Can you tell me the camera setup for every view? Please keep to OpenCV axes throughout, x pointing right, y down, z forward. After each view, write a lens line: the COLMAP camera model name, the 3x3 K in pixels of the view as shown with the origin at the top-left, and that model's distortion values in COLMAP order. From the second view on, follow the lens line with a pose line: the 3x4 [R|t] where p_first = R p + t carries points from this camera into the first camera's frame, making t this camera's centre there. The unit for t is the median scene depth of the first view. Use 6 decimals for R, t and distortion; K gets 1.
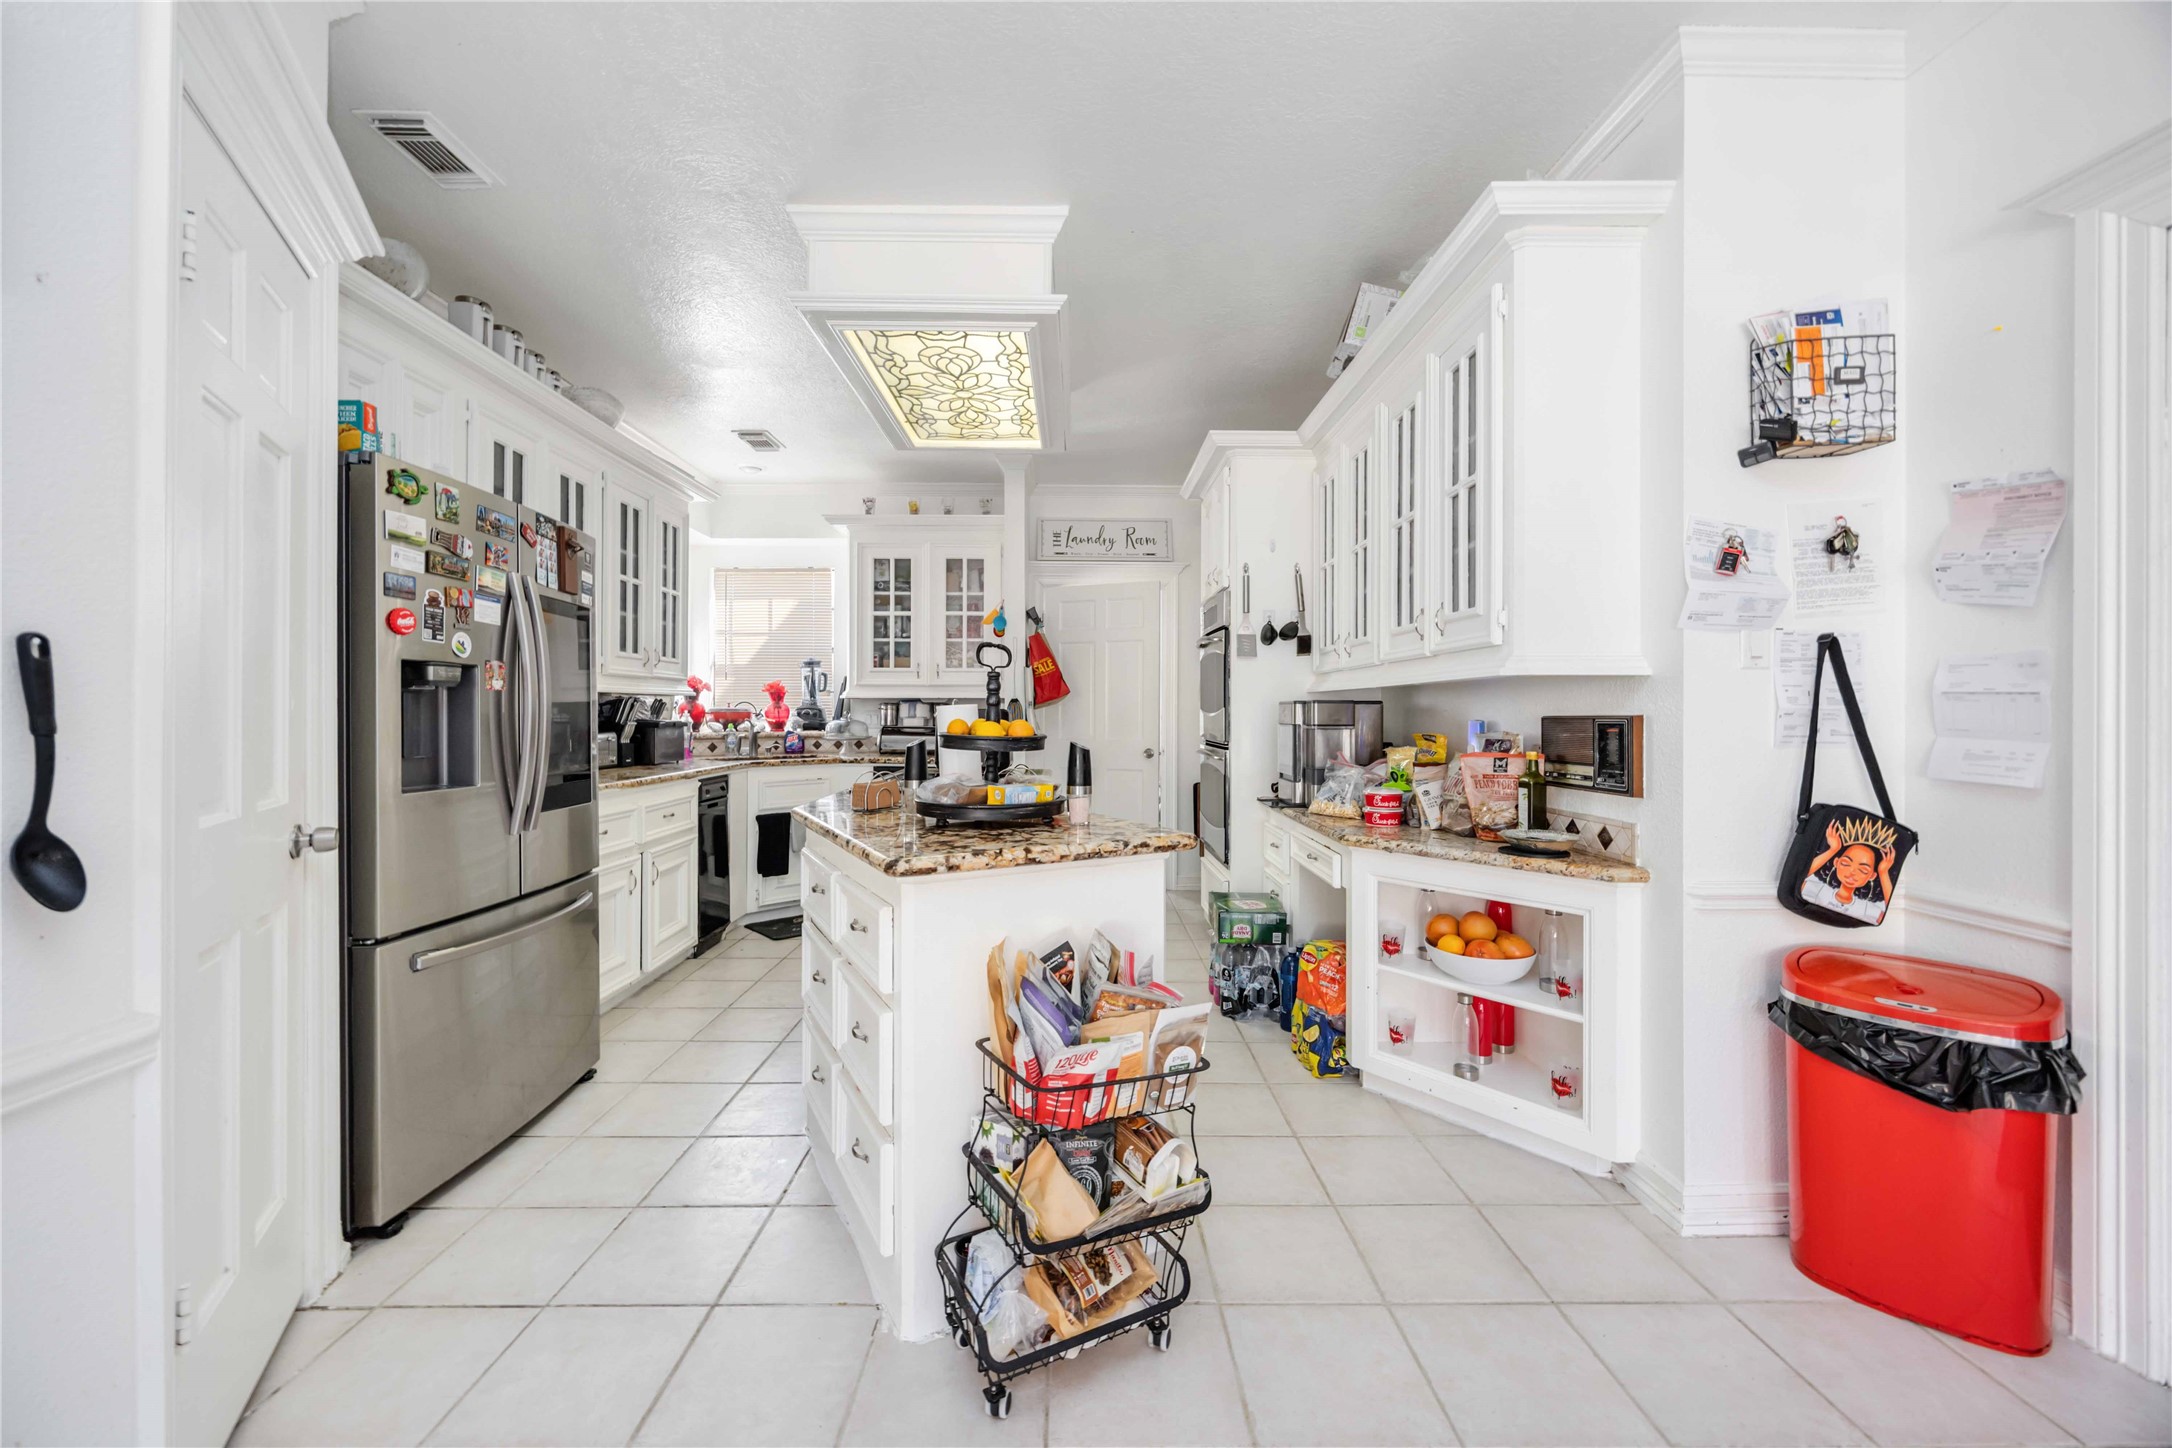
lens RADIAL K [[843.1, 0, 1081.6], [0, 843.1, 718.3], [0, 0, 1]] dist [0.000522, 0.000132]
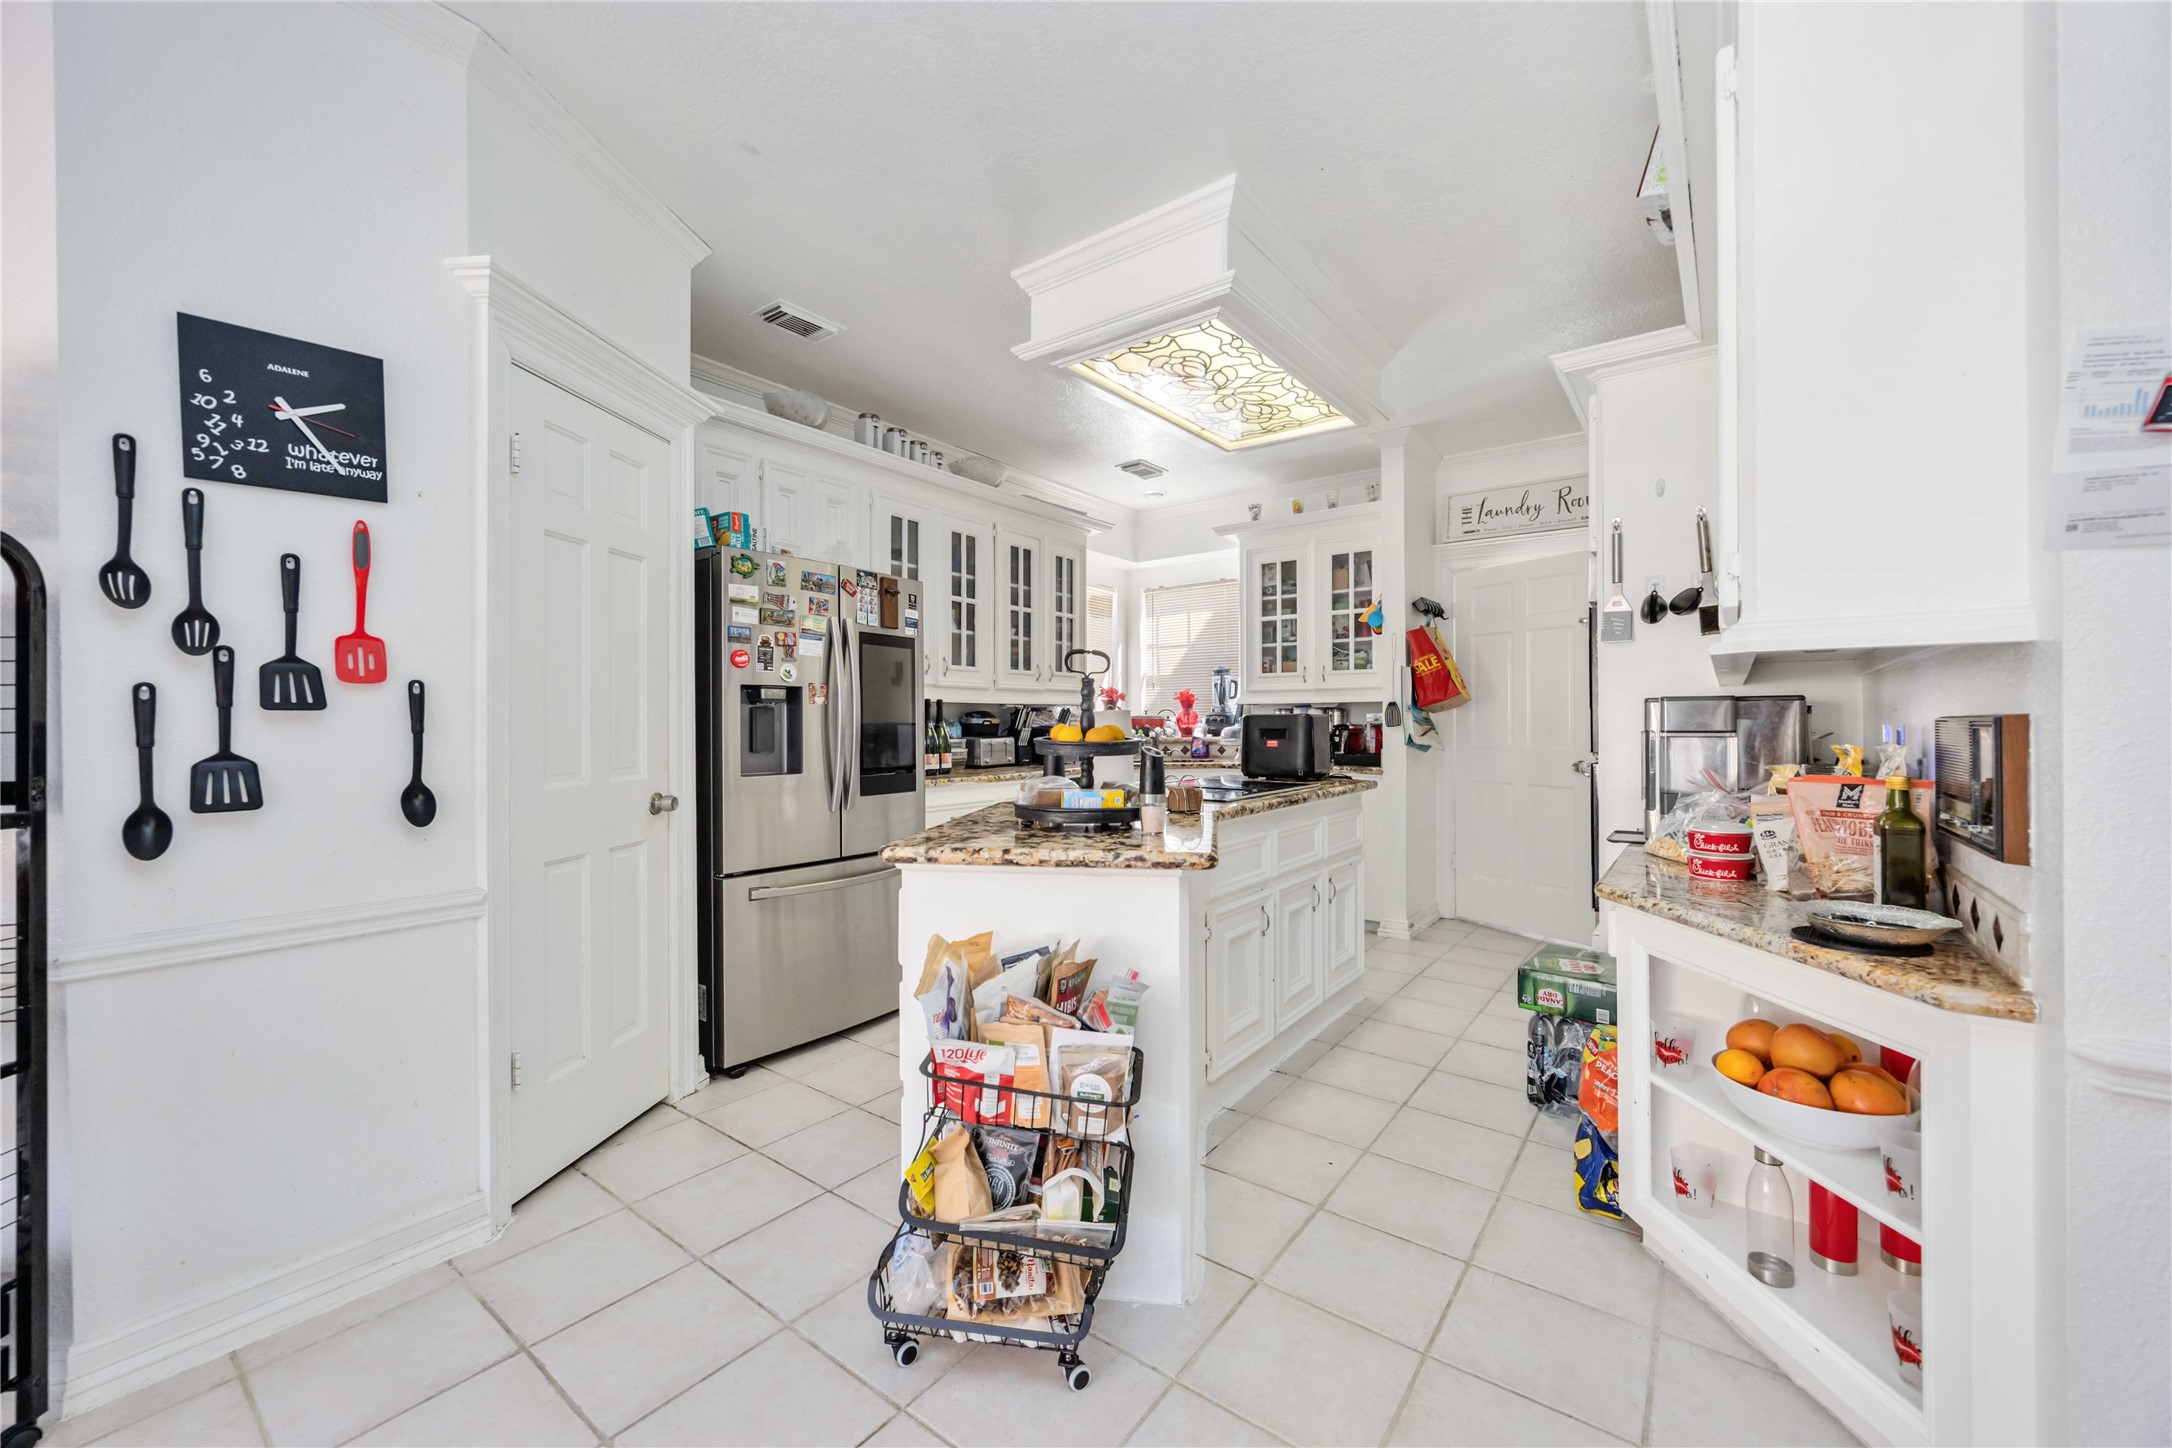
lens RADIAL K [[850.8, 0, 1074.1], [0, 850.8, 723.9], [0, 0, 1]] dist [-0.001287, -0.000673]
pose [[0.786313, -0.003215, -0.617820, 0.424566], [0.002619, 0.999995, -0.001870, 0.001662], [0.617823, -0.000148, 0.786317, 0.152161]]
